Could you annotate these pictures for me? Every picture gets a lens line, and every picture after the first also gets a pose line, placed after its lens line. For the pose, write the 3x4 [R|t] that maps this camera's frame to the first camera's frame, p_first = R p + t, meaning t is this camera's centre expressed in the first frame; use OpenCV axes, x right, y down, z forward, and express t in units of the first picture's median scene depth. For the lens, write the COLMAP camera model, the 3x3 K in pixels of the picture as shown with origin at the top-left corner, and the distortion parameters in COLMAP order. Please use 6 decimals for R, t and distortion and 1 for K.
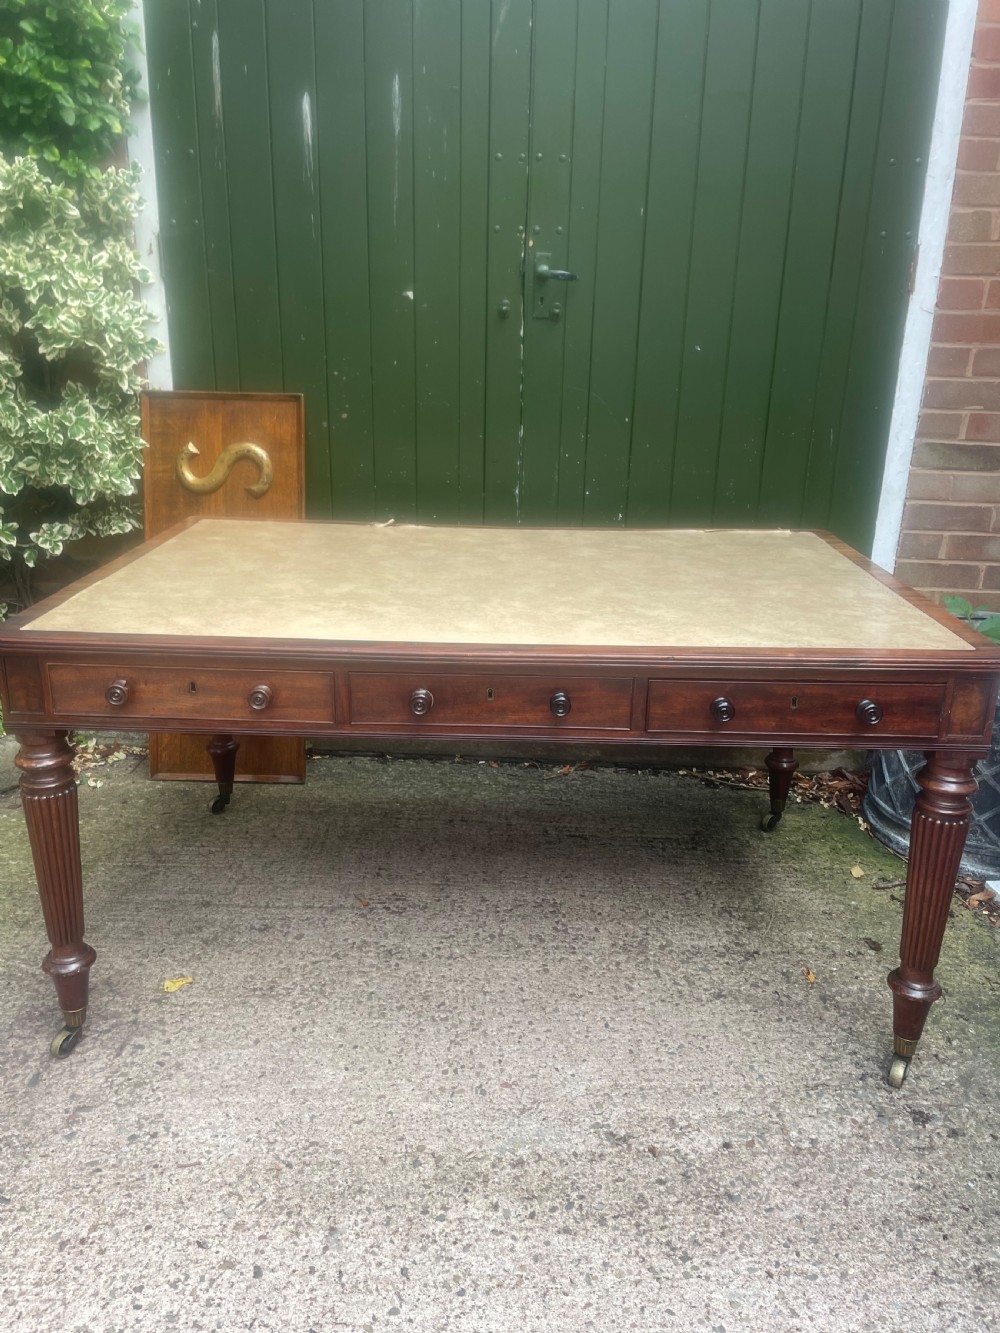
lens RADIAL K [[1014.6, 0, 494.4], [0, 1014.6, 660.1], [0, 0, 1]] dist [0.084484, -0.115012]
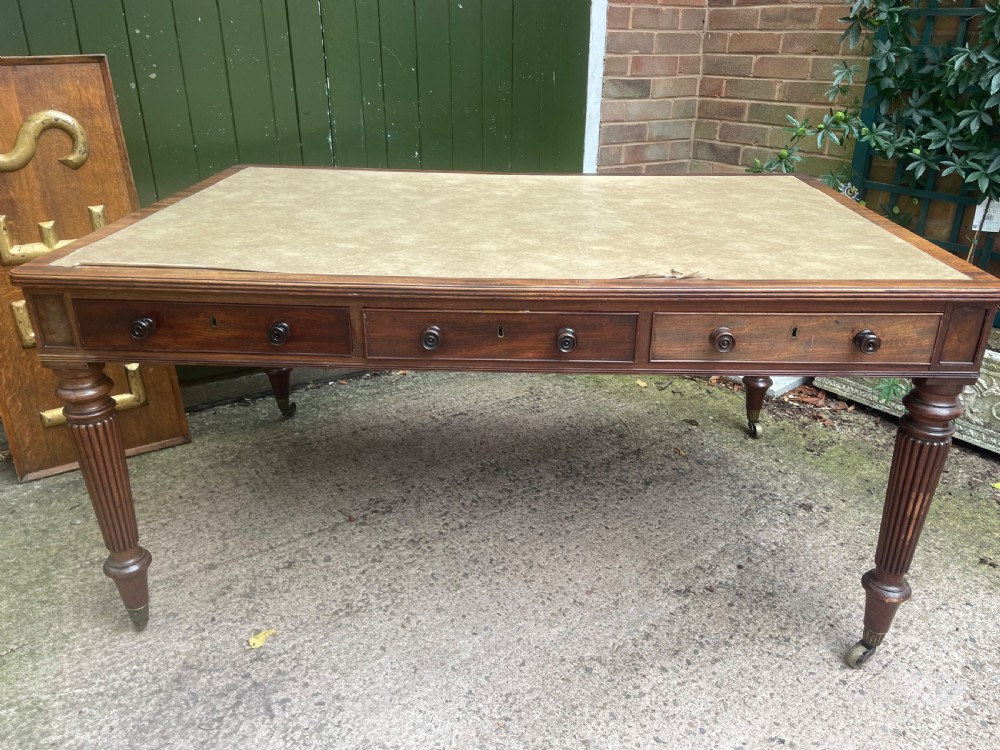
lens RADIAL K [[761.1, 0, 514.2], [0, 761.1, 376.3], [0, 0, 1]] dist [0.084484, -0.115012]
pose [[0.822166, -0.242986, 0.514782, -0.488442], [0.180194, 0.968908, 0.169551, -0.029706], [-0.539975, -0.046638, 0.840388, 0.247844]]
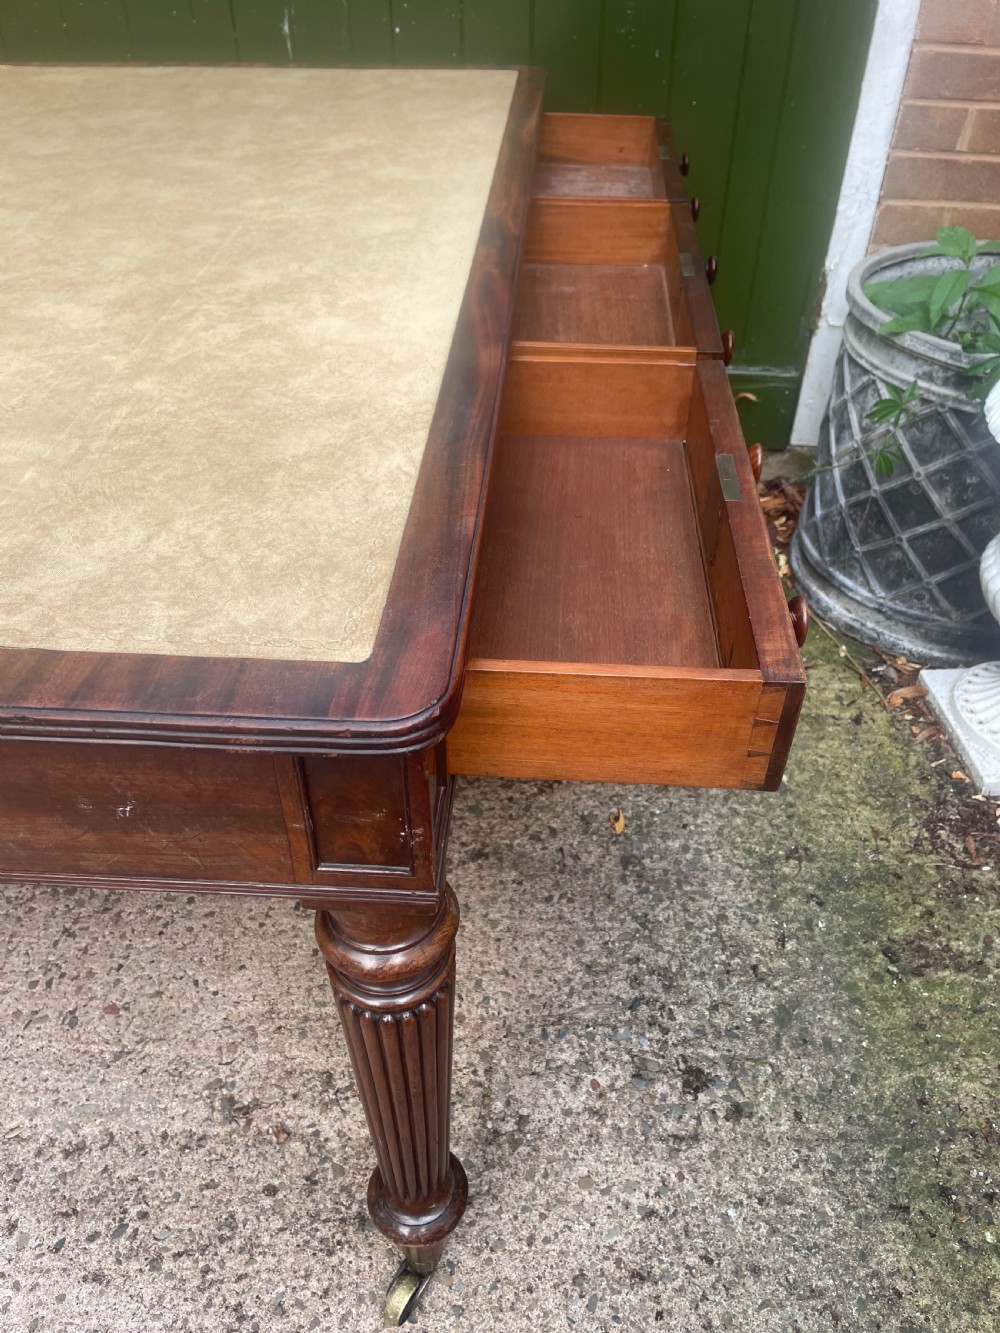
lens RADIAL K [[1014.6, 0, 511.5], [0, 1014.6, 676.7], [0, 0, 1]] dist [0.084484, -0.115012]
pose [[0.998828, 0.019631, -0.044248, 0.302217], [-0.001761, 0.928205, 0.372064, -0.053128], [0.048375, -0.371550, 0.927152, 0.443053]]
